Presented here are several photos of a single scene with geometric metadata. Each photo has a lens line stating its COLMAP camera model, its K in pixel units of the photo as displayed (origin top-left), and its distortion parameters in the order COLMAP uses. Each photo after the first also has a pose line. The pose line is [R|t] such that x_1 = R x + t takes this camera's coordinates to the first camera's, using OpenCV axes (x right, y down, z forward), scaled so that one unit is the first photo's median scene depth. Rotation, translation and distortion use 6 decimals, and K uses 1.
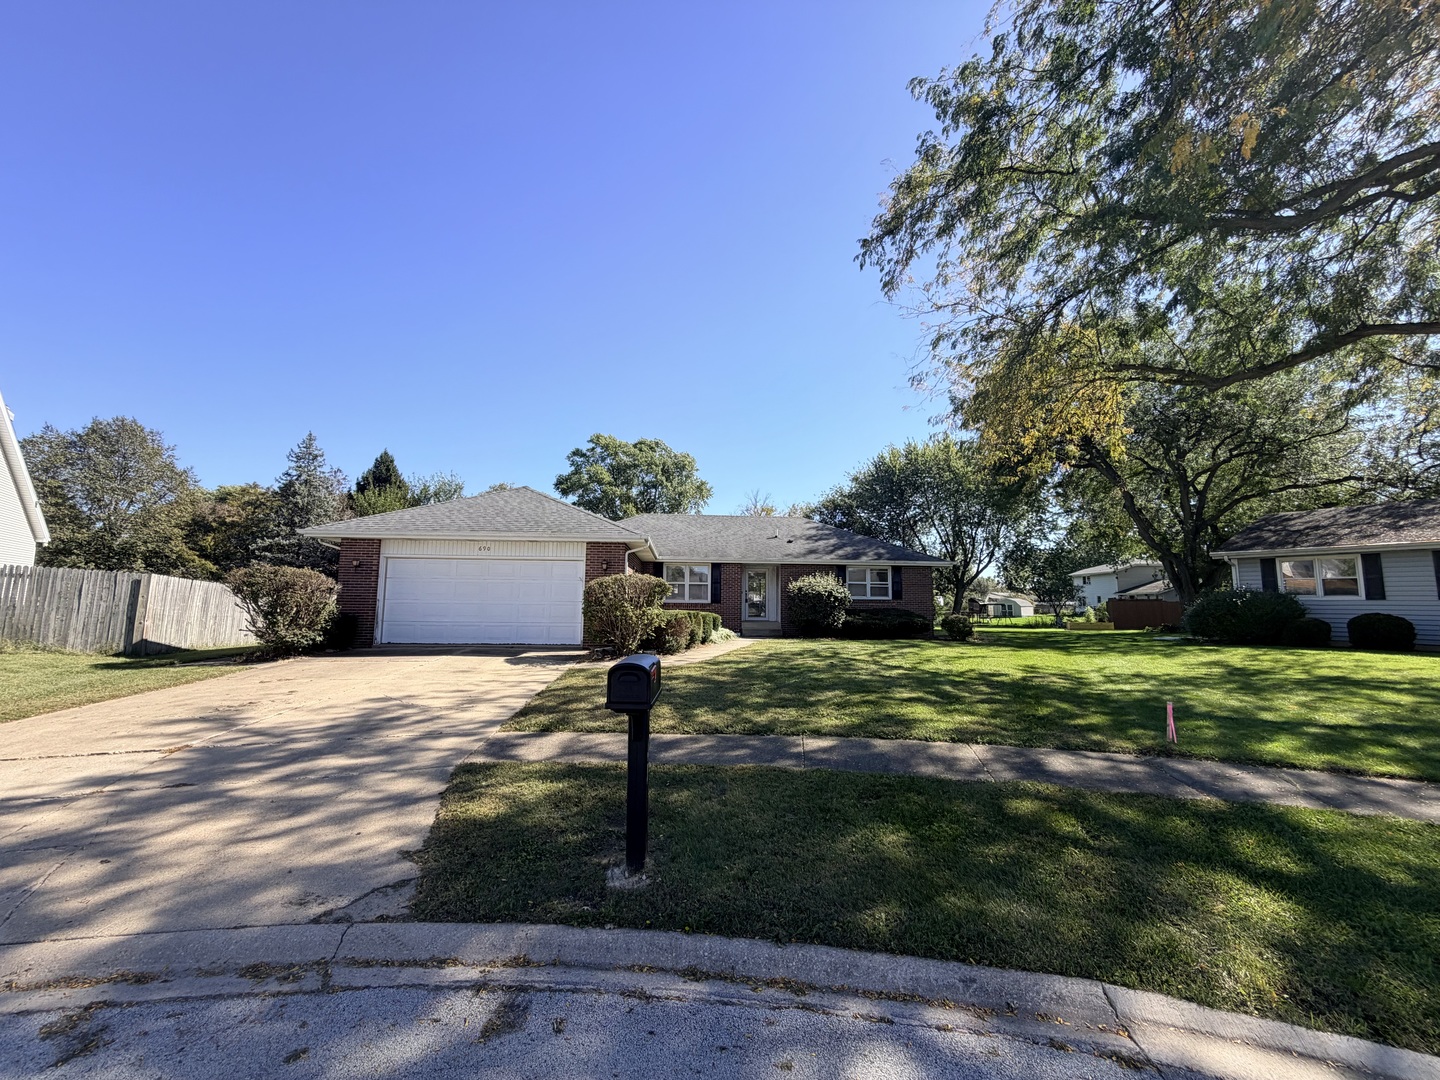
lens RADIAL K [[522.5, 0, 720.0], [0, 522.5, 540.0], [0, 0, 1]] dist [0.019902, 0.000027]
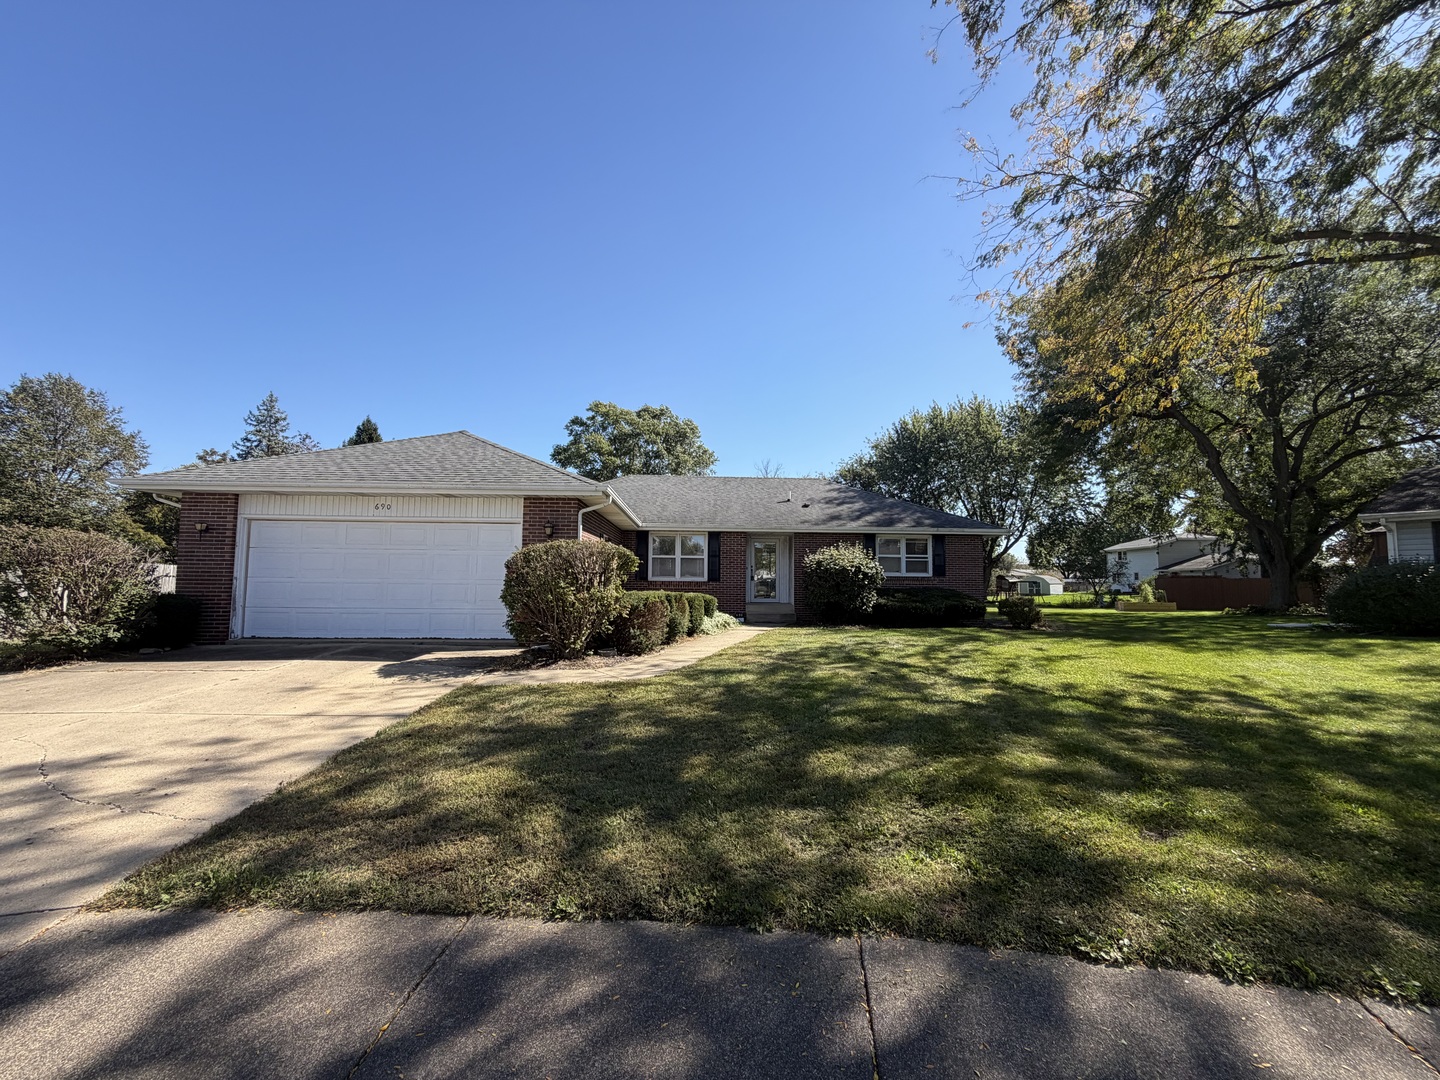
lens RADIAL K [[522.5, 0, 720.0], [0, 522.5, 540.0], [0, 0, 1]] dist [0.019902, 0.000027]
pose [[0.999707, -0.003348, -0.023961, 0.019896], [0.004353, 0.999108, 0.042013, 0.021876], [0.023799, -0.042105, 0.998830, 0.186427]]
